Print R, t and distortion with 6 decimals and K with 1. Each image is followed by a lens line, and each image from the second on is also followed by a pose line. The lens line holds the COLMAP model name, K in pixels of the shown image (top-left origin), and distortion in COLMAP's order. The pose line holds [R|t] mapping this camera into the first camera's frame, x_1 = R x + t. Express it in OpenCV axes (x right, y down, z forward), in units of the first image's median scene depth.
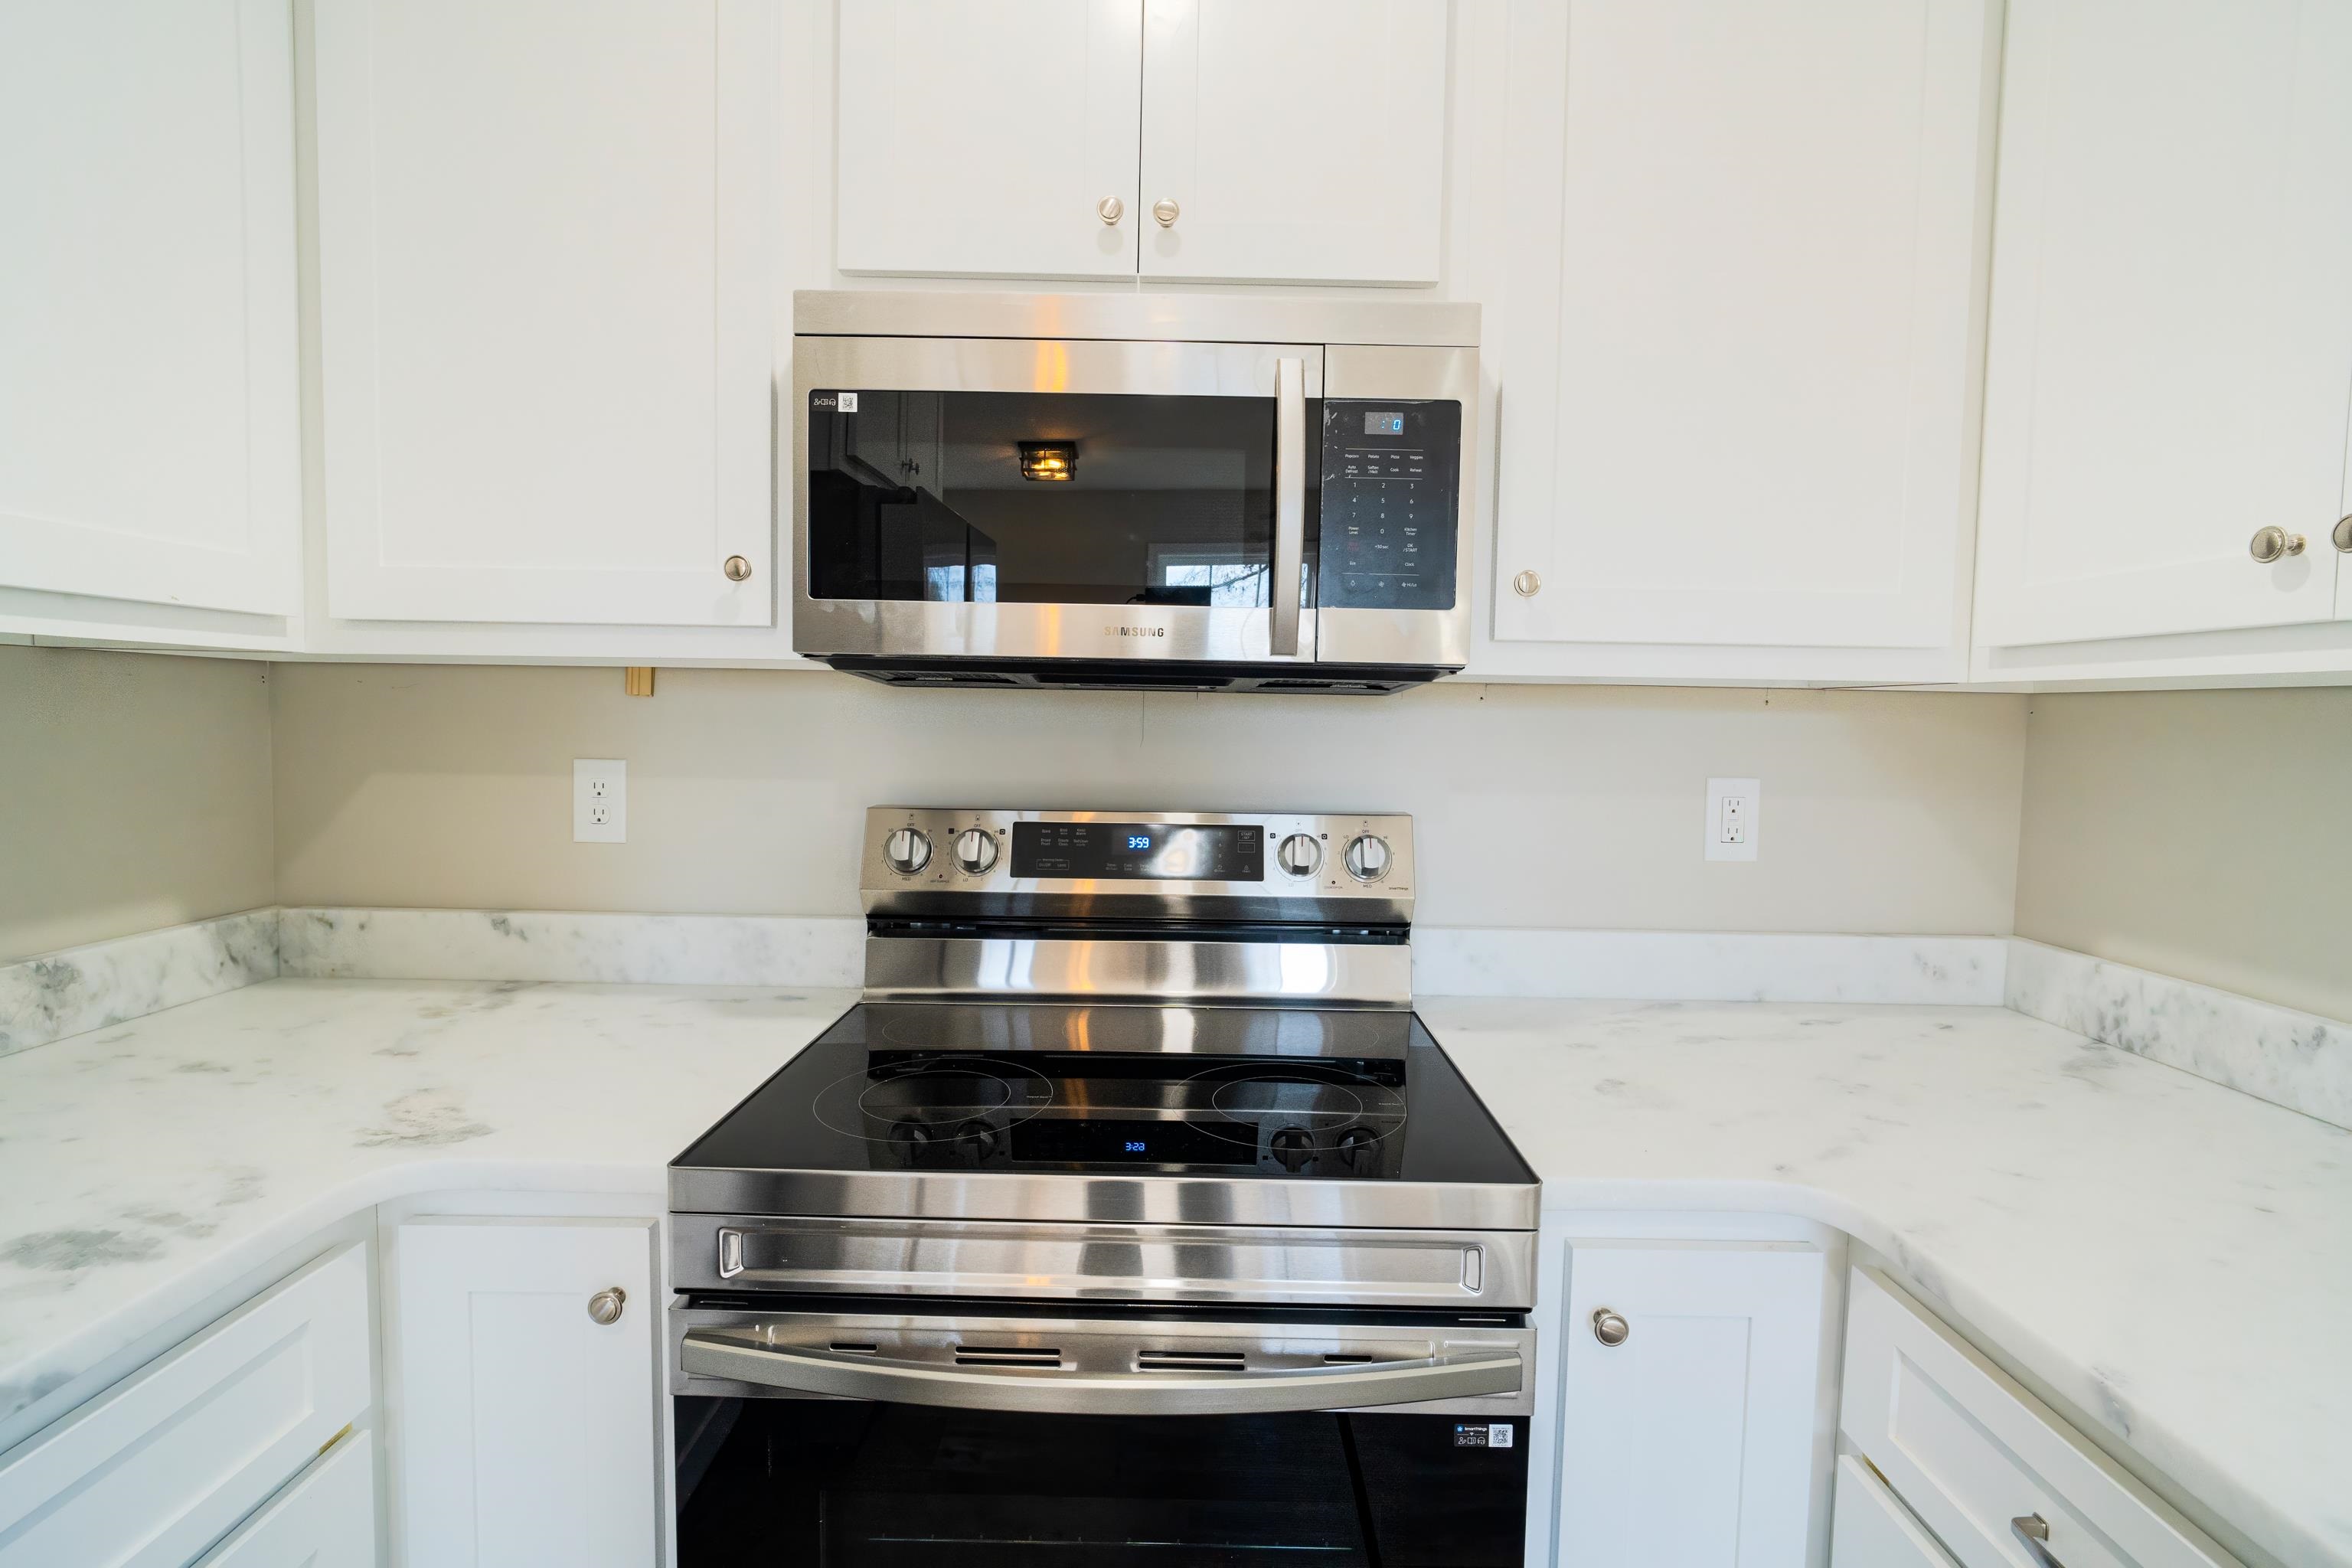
lens RADIAL K [[1093.5, 0, 1177.7], [0, 1093.5, 773.4], [0, 0, 1]] dist [-0.021914, 0.010635]
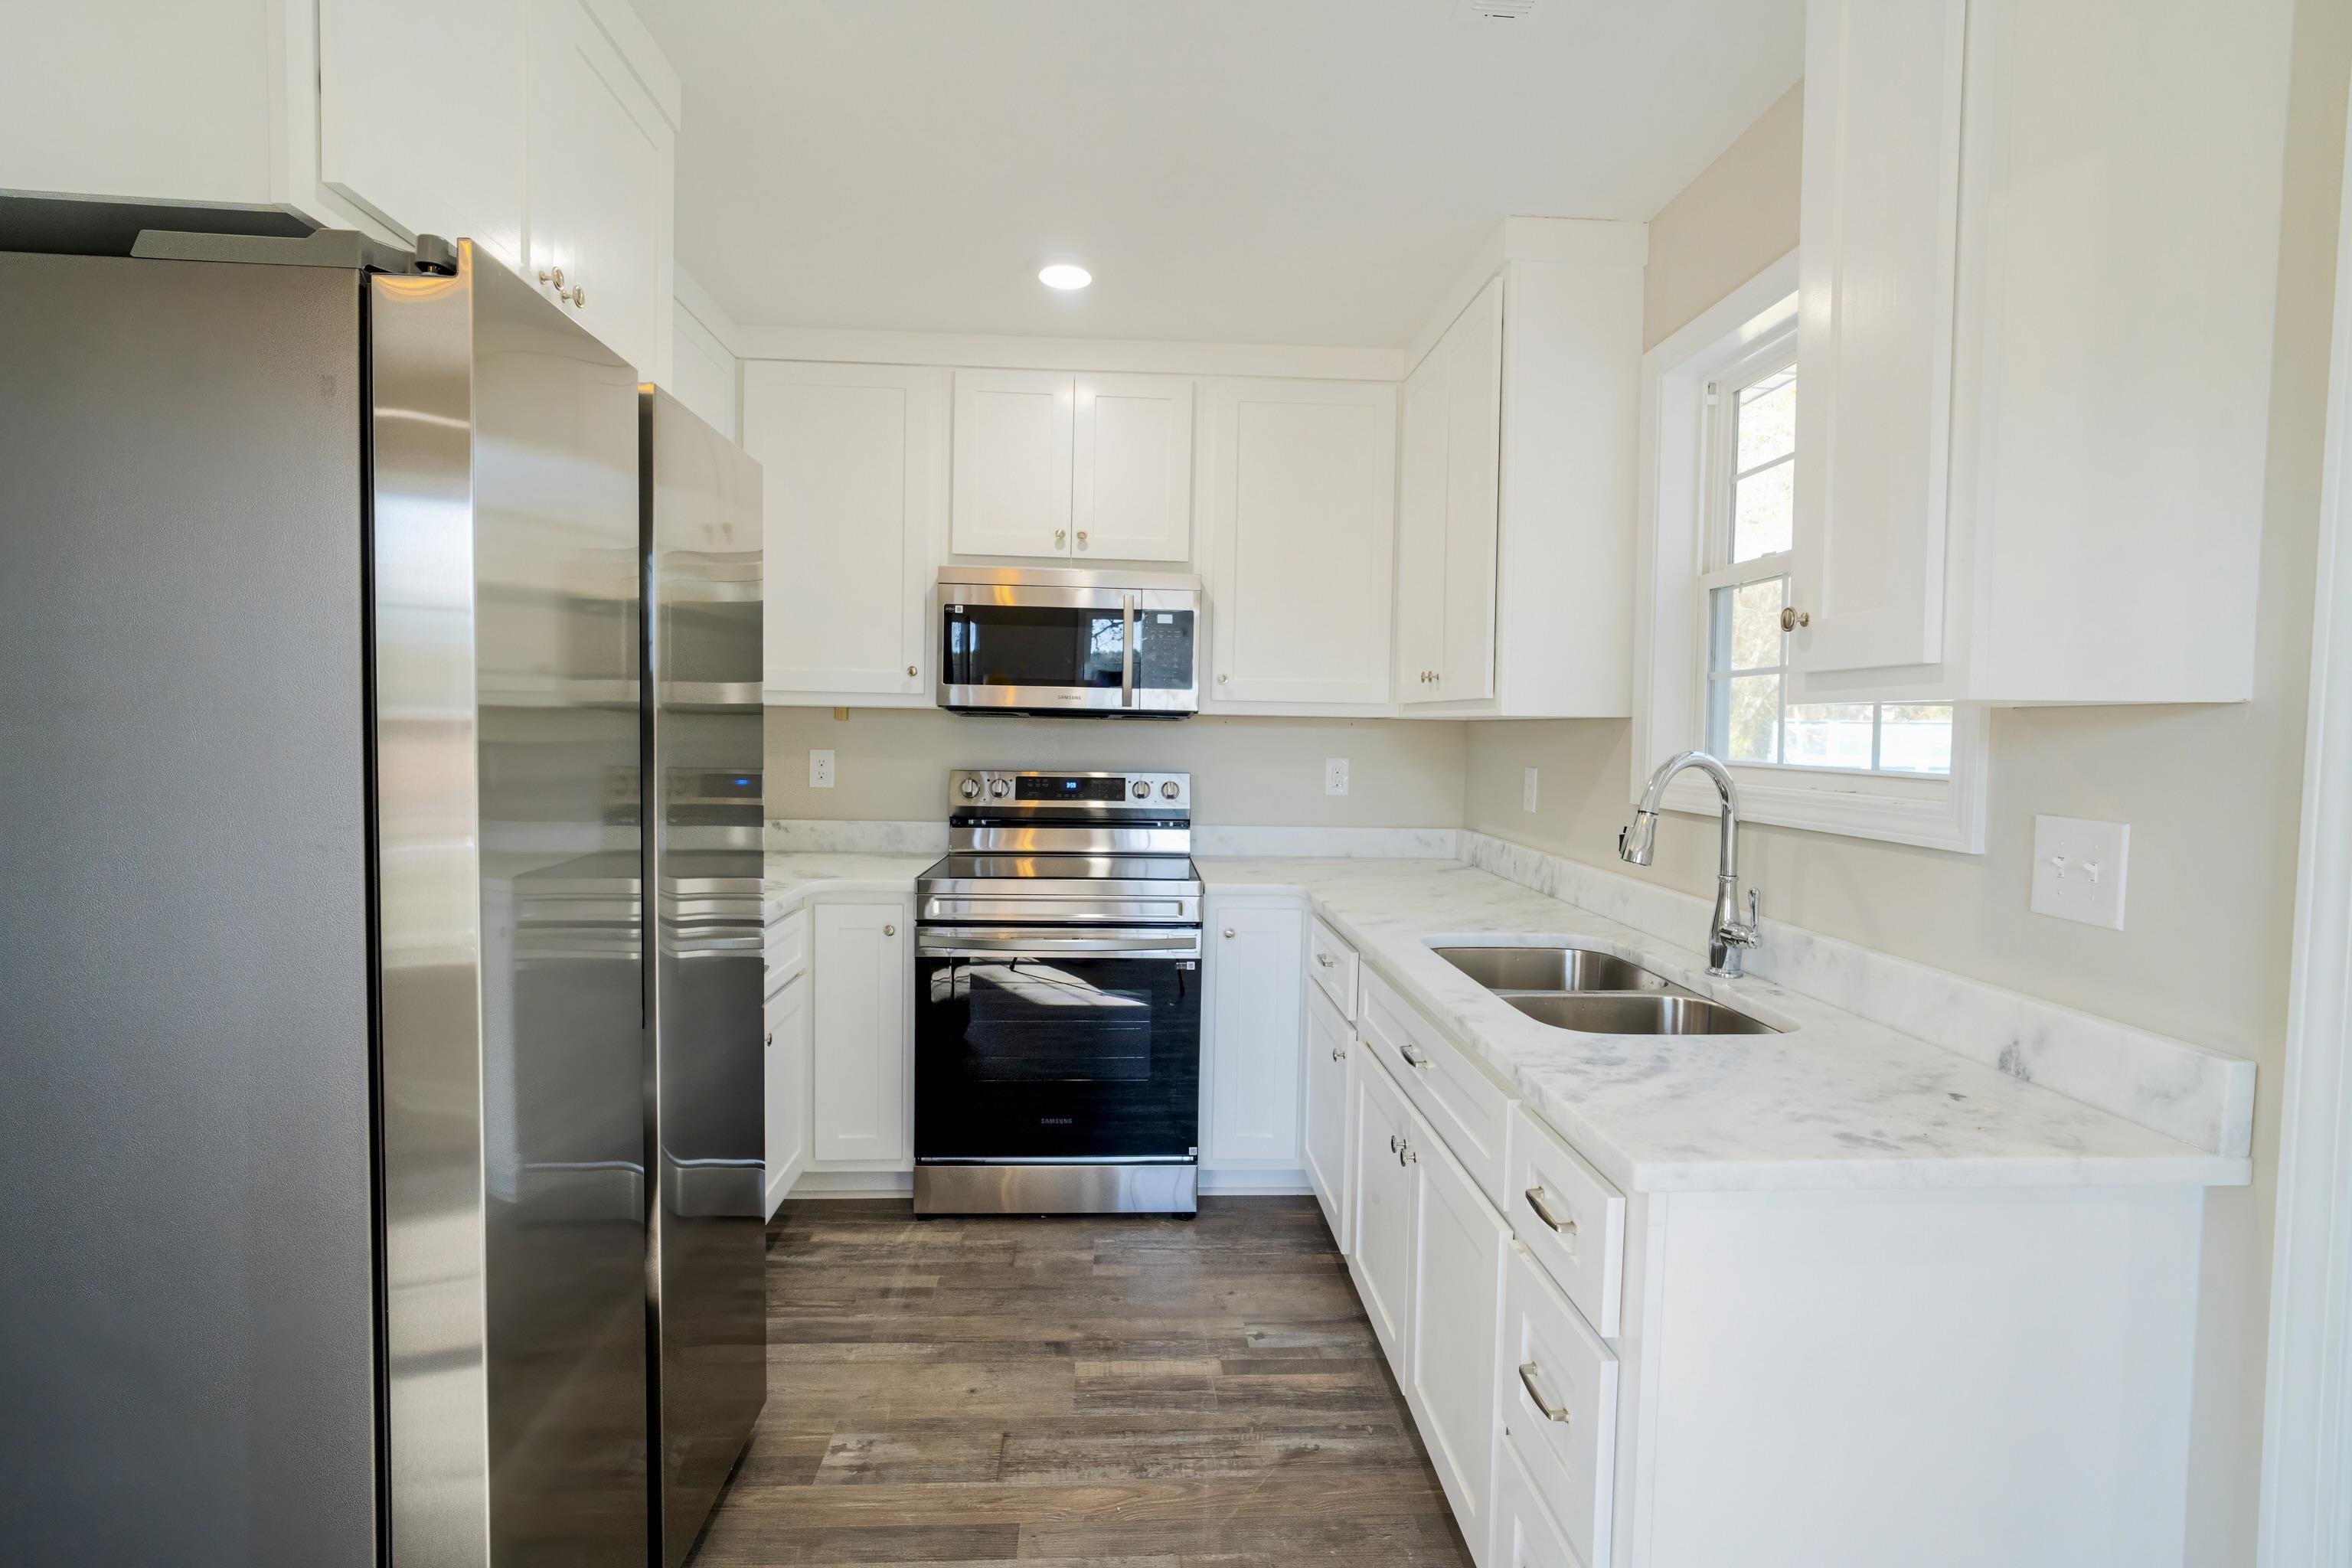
lens RADIAL K [[1093.4, 0, 1177.1], [0, 1093.4, 777.5], [0, 0, 1]] dist [-0.016196, 0.000017]
pose [[0.997901, -0.000679, 0.064757, 0.040947], [0.001231, 0.999963, -0.008477, 0.072014], [-0.064749, 0.008539, 0.997865, -1.400773]]
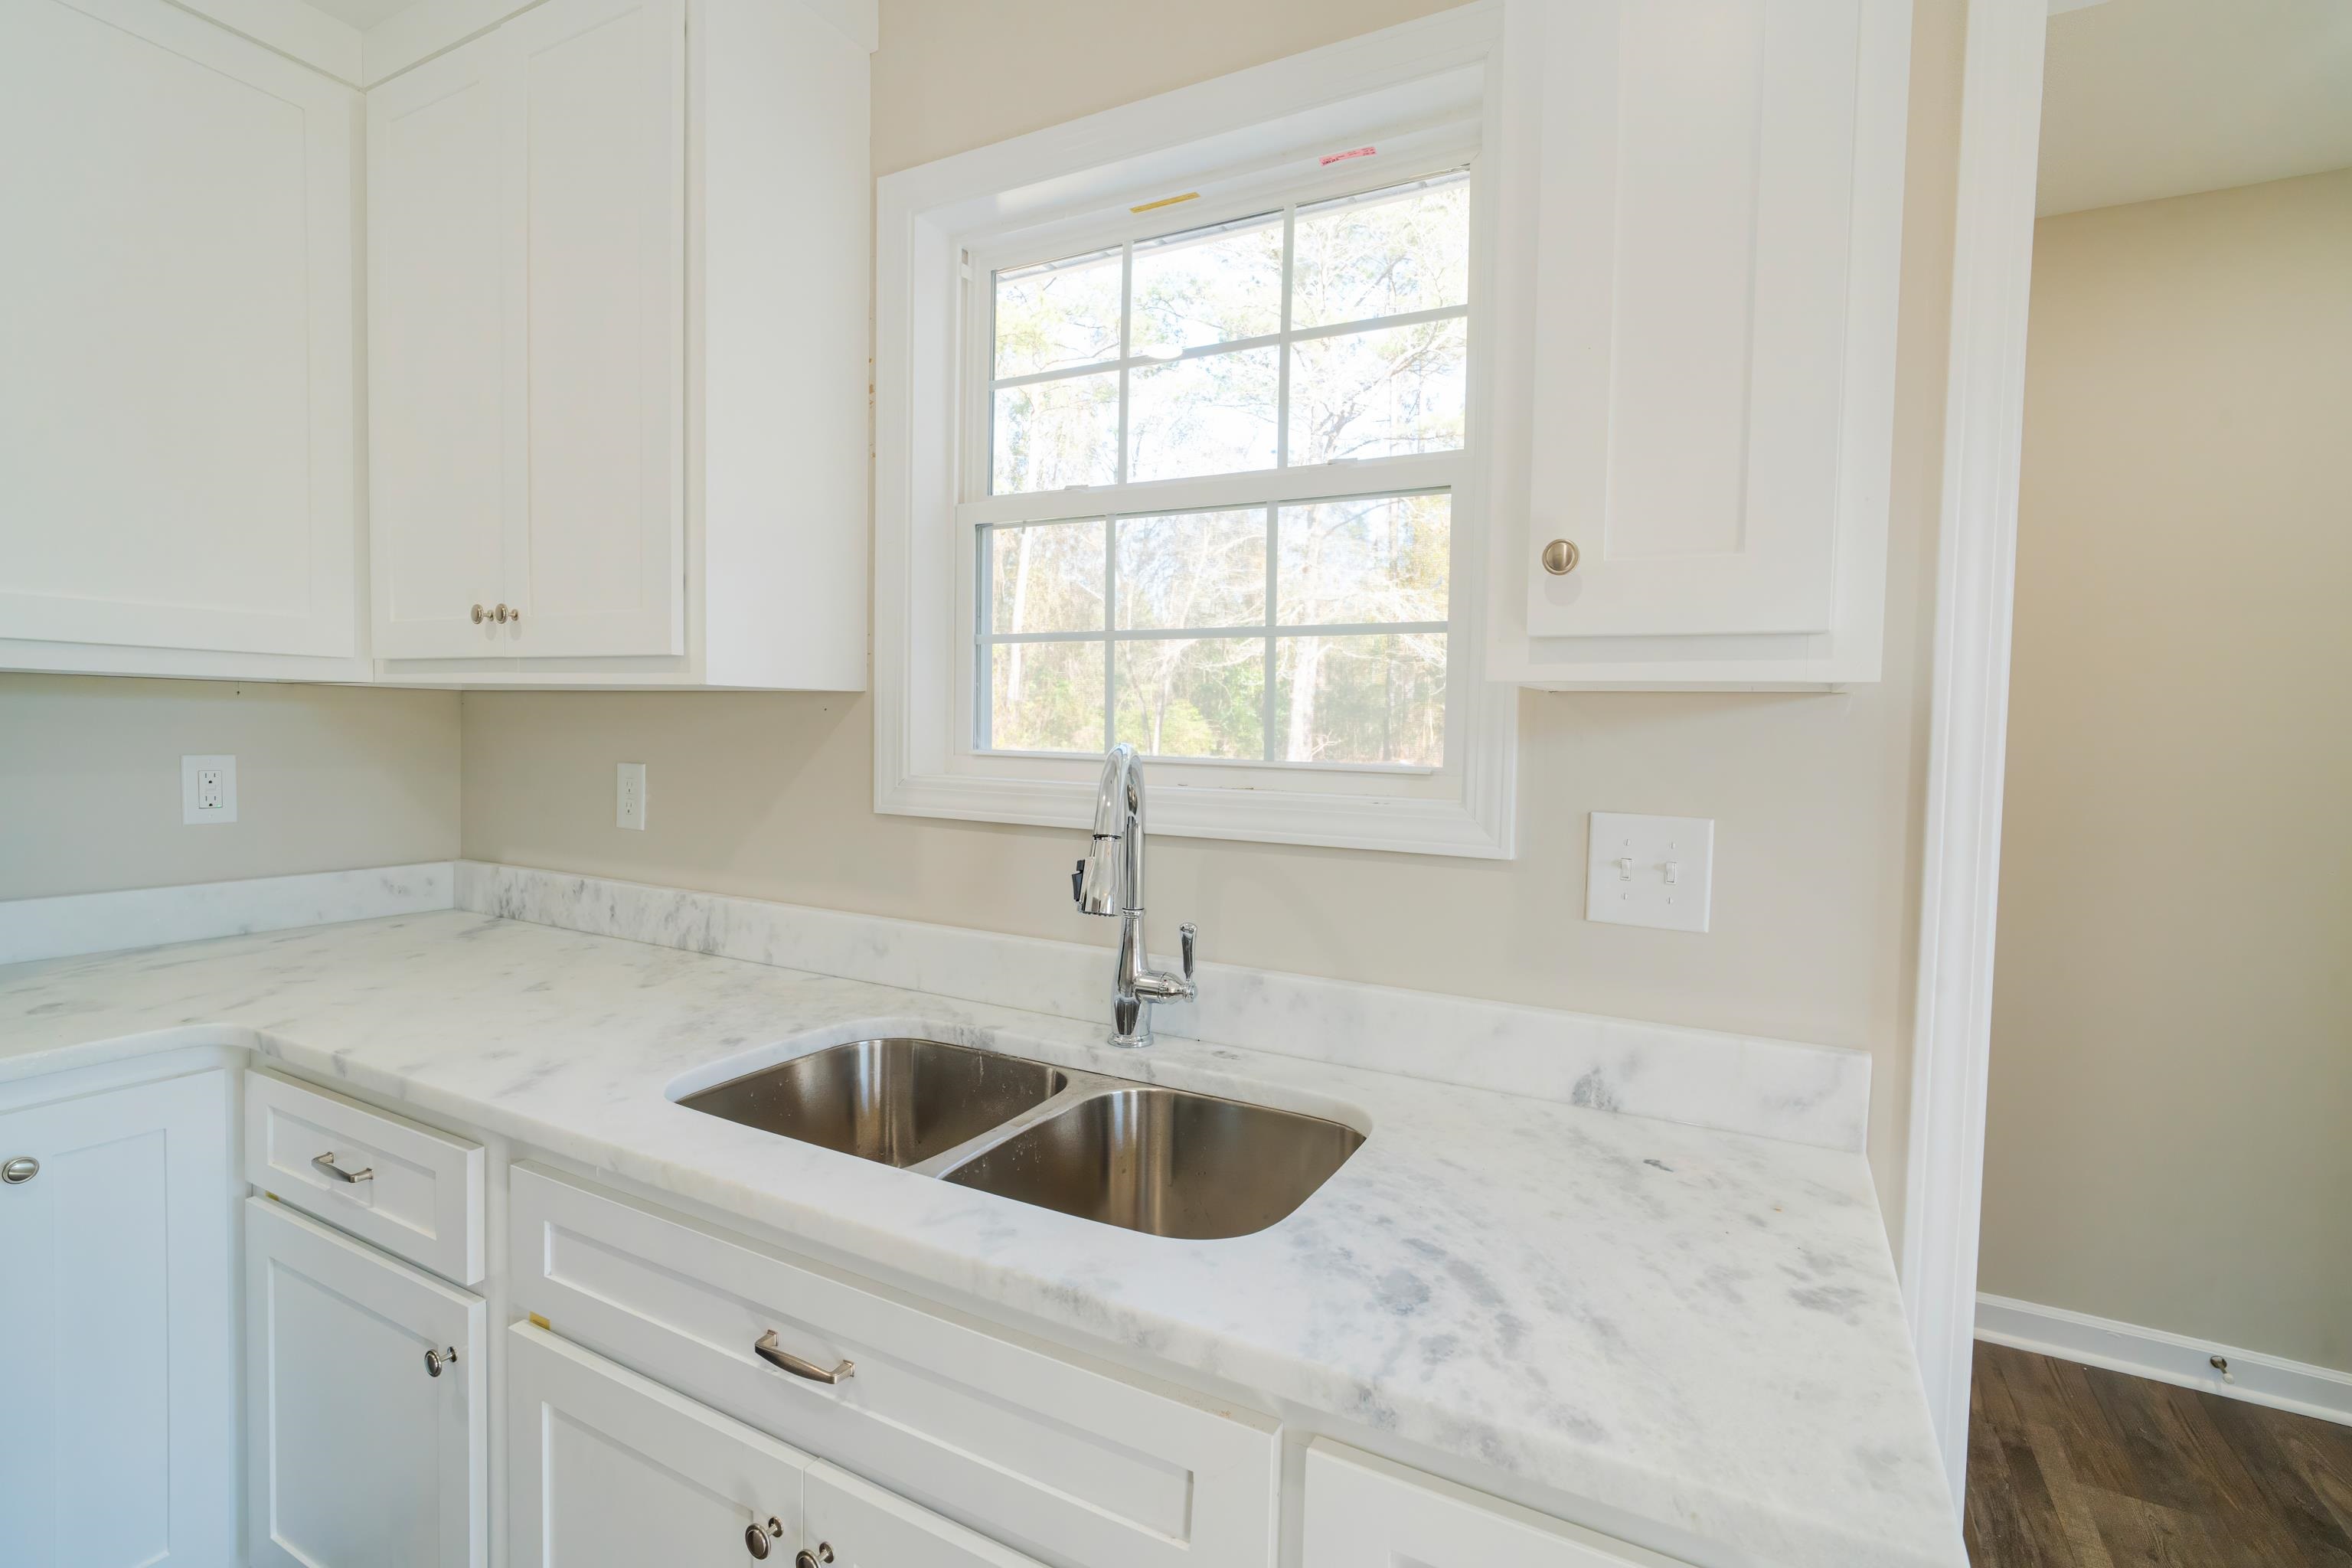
lens RADIAL K [[1093.5, 0, 1177.7], [0, 1093.5, 773.4], [0, 0, 1]] dist [-0.021914, 0.010635]
pose [[0.468315, -0.043972, 0.882467, -0.055039], [0.034285, 0.998913, 0.031579, 0.027356], [-0.882896, 0.015467, 0.469314, -0.593257]]
